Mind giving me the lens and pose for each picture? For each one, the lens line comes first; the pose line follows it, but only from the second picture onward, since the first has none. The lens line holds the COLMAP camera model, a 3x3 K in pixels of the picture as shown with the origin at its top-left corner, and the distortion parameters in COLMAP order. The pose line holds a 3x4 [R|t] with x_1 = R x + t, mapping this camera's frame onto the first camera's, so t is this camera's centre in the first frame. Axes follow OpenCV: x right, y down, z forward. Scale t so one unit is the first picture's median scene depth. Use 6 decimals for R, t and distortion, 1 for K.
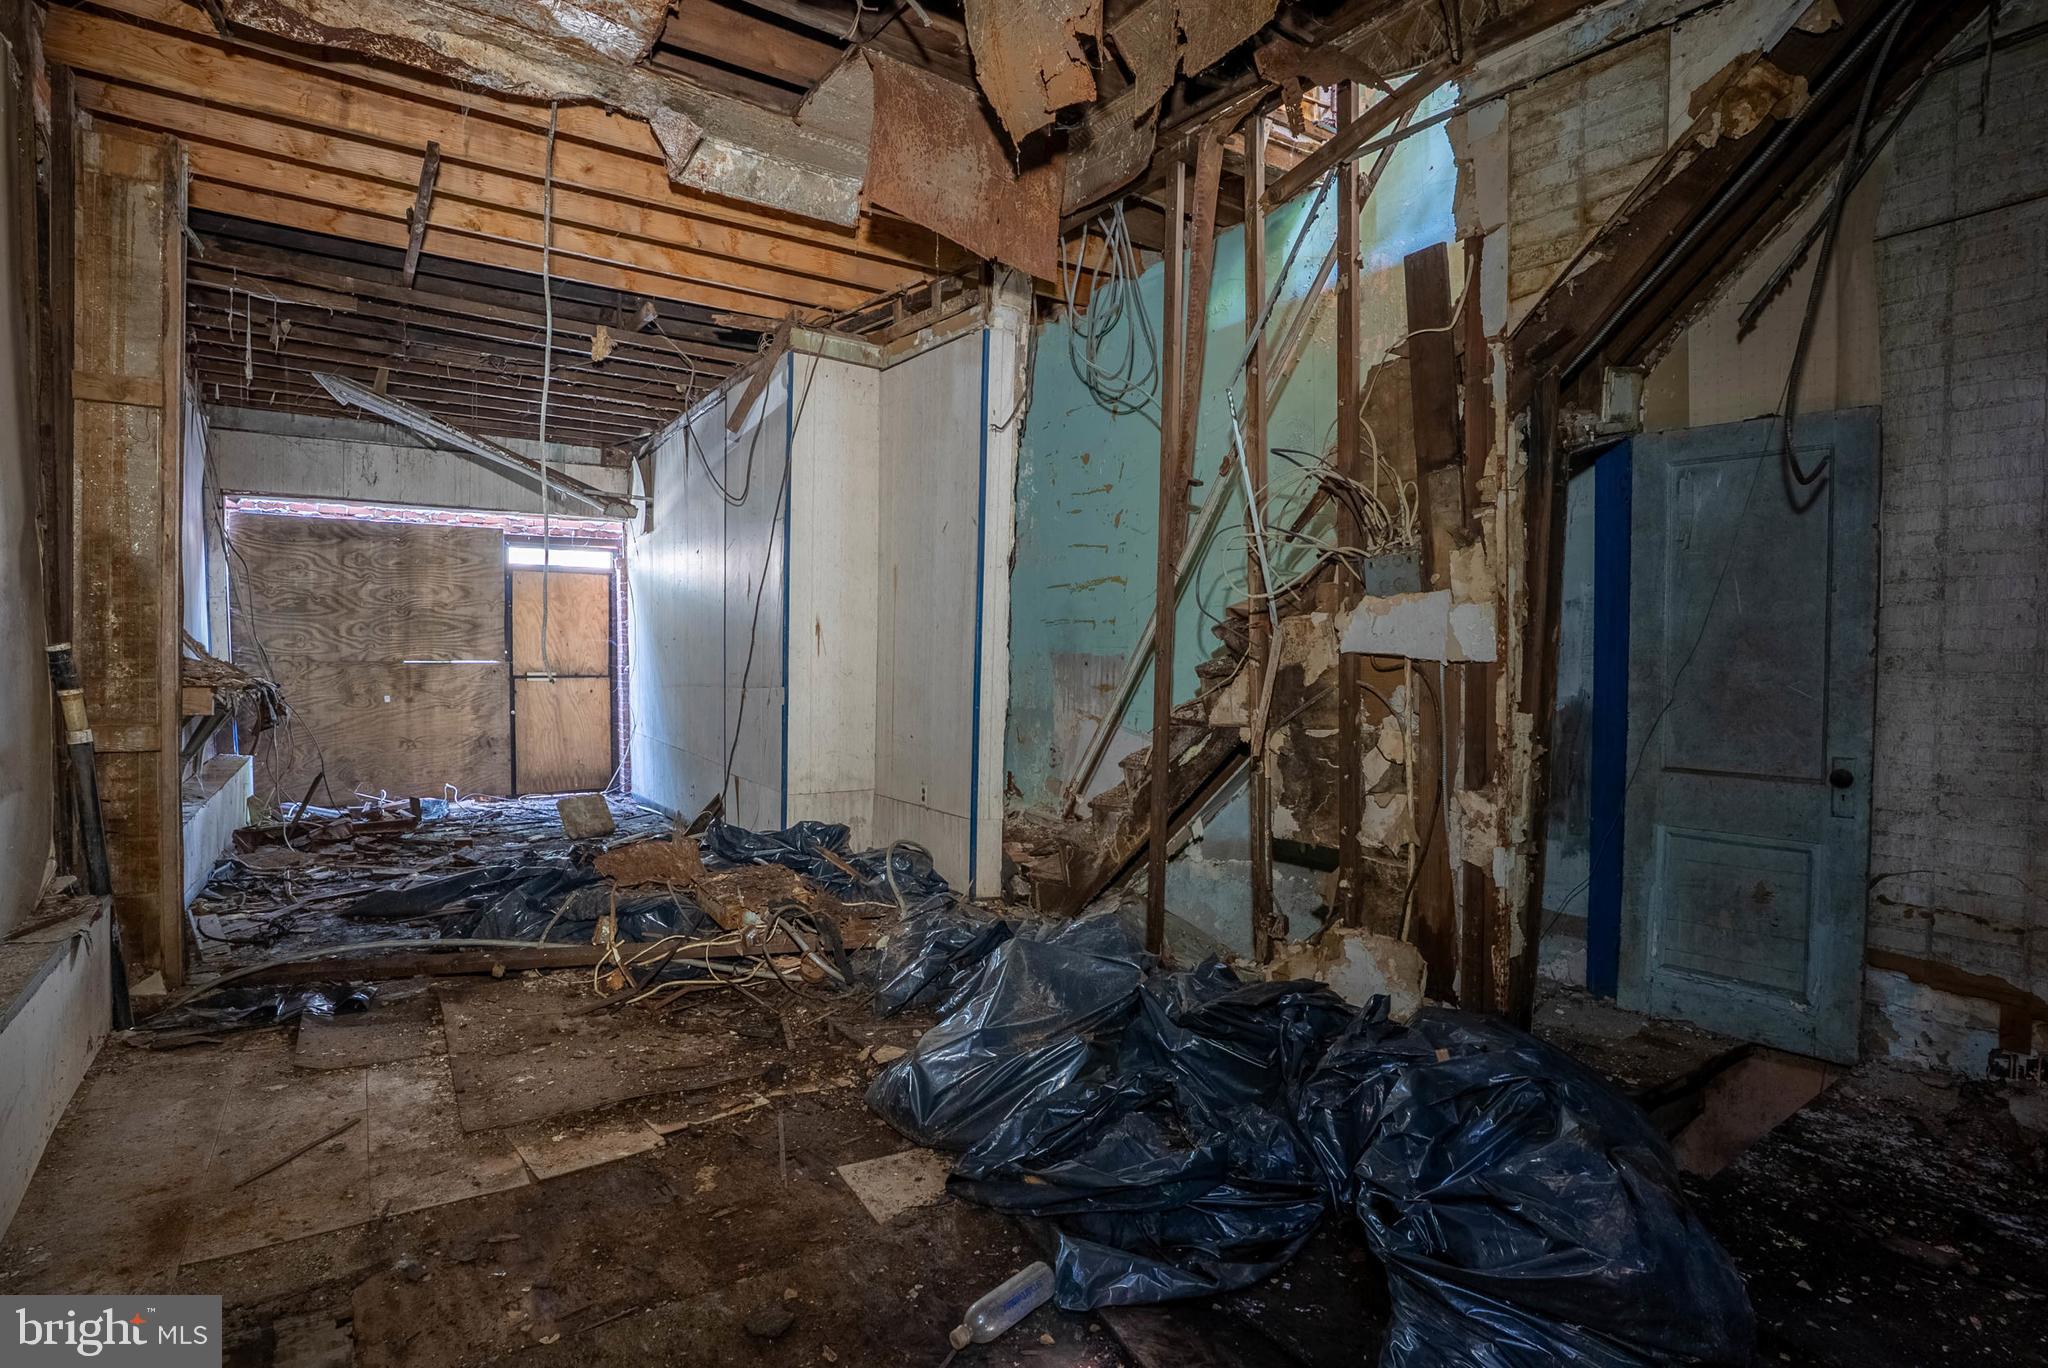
lens RADIAL K [[991.6, 0, 1030.7], [0, 991.6, 674.7], [0, 0, 1]] dist [-0.033514, 0.010503]
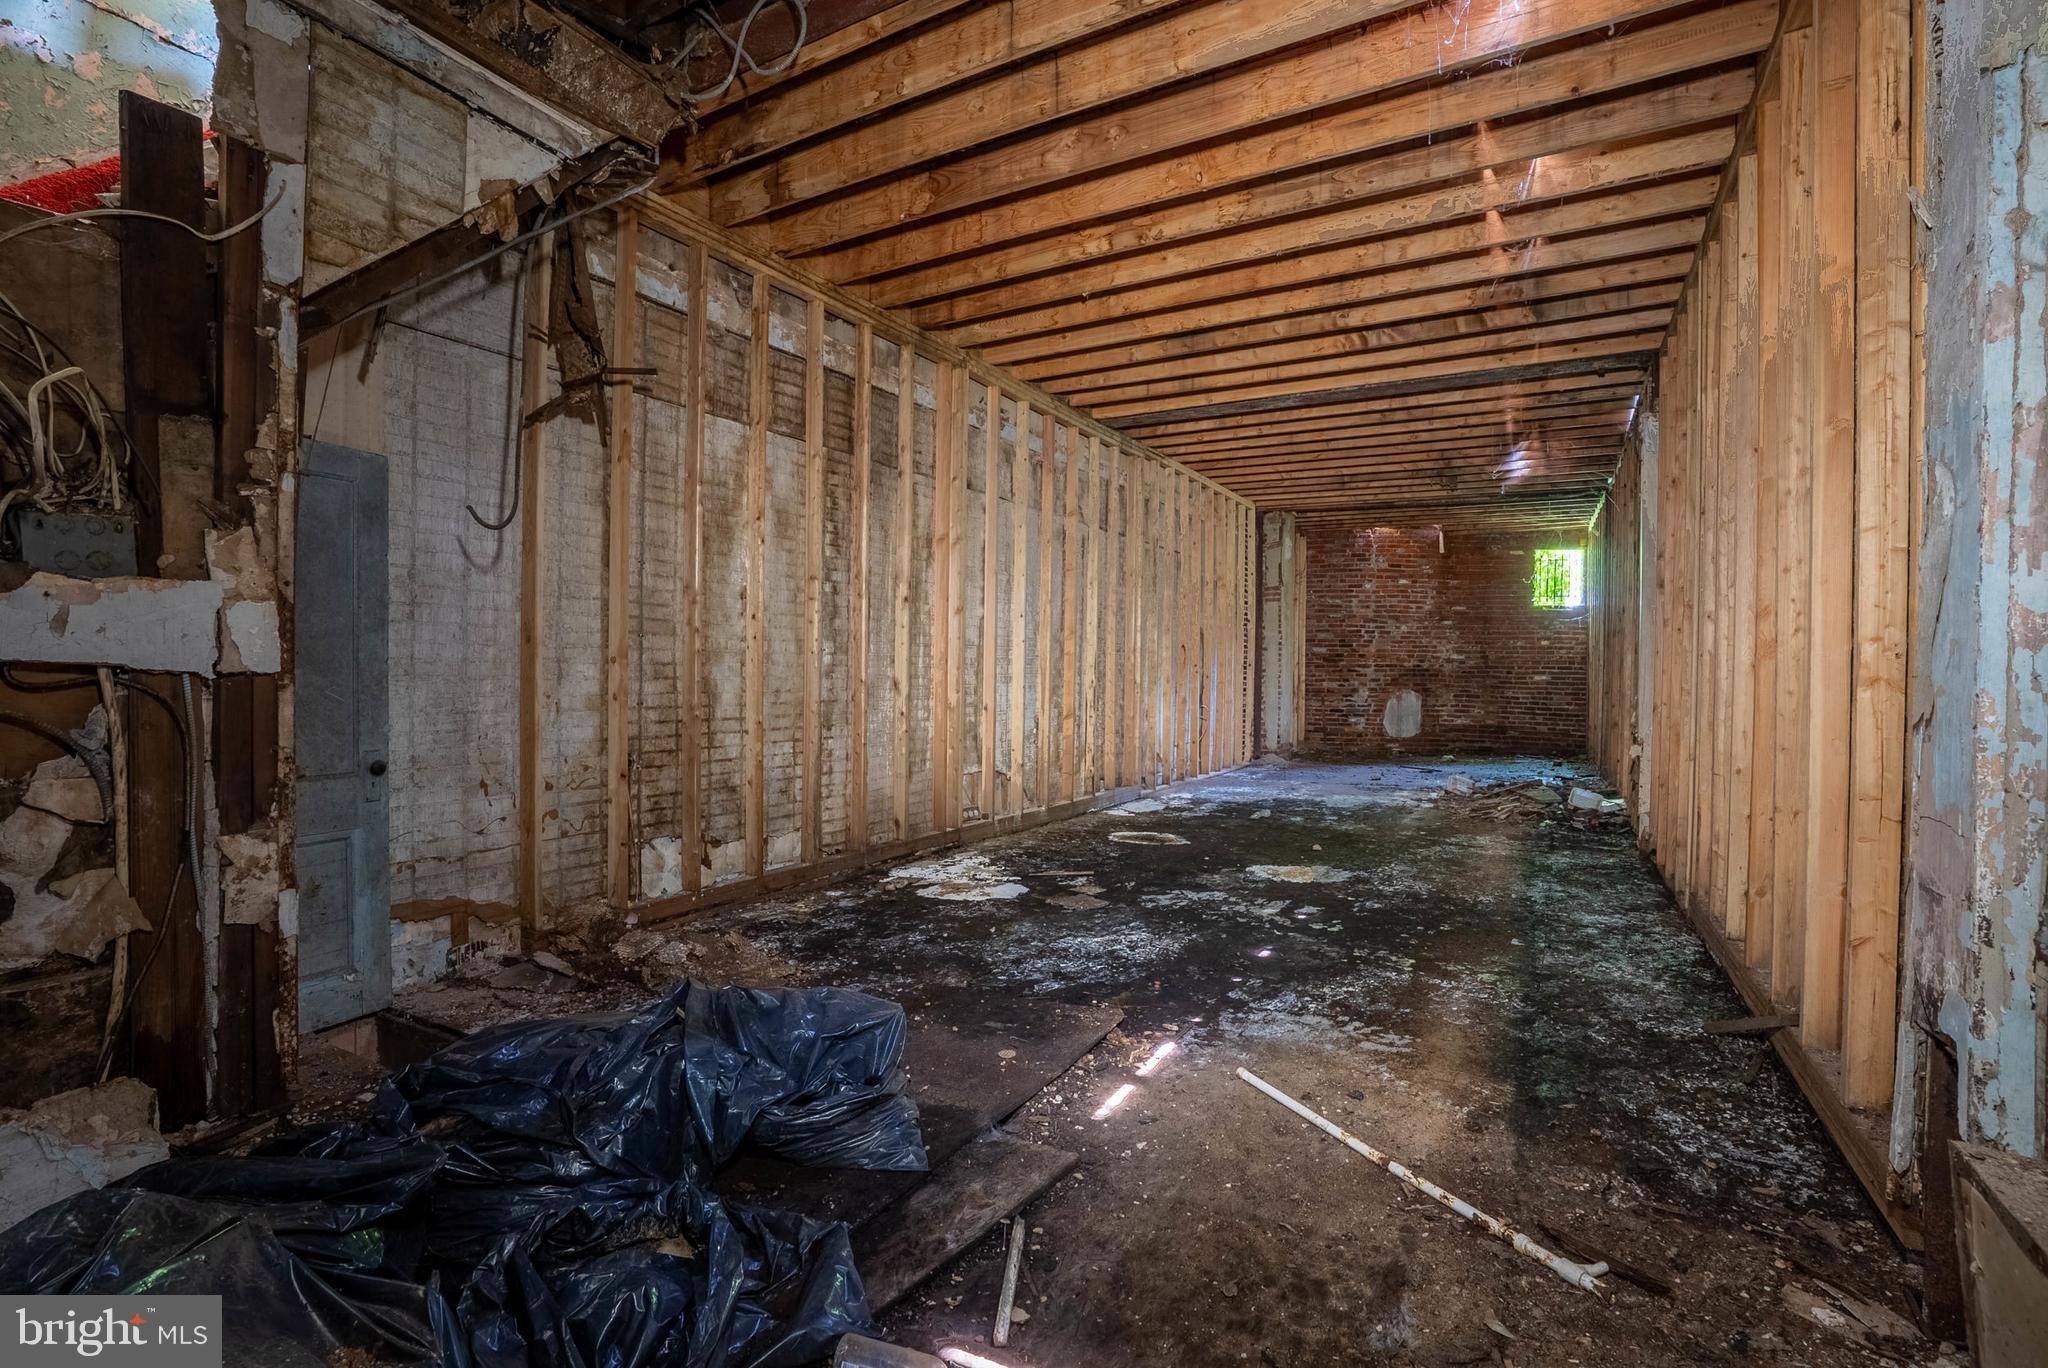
lens RADIAL K [[991.6, 0, 1032.1], [0, 991.6, 685.9], [0, 0, 1]] dist [-0.033514, 0.010503]
pose [[-0.435726, -0.024644, 0.899742, -0.557922], [0.012400, 0.999366, 0.033377, -0.021657], [-0.899994, 0.025700, -0.435144, 0.778706]]
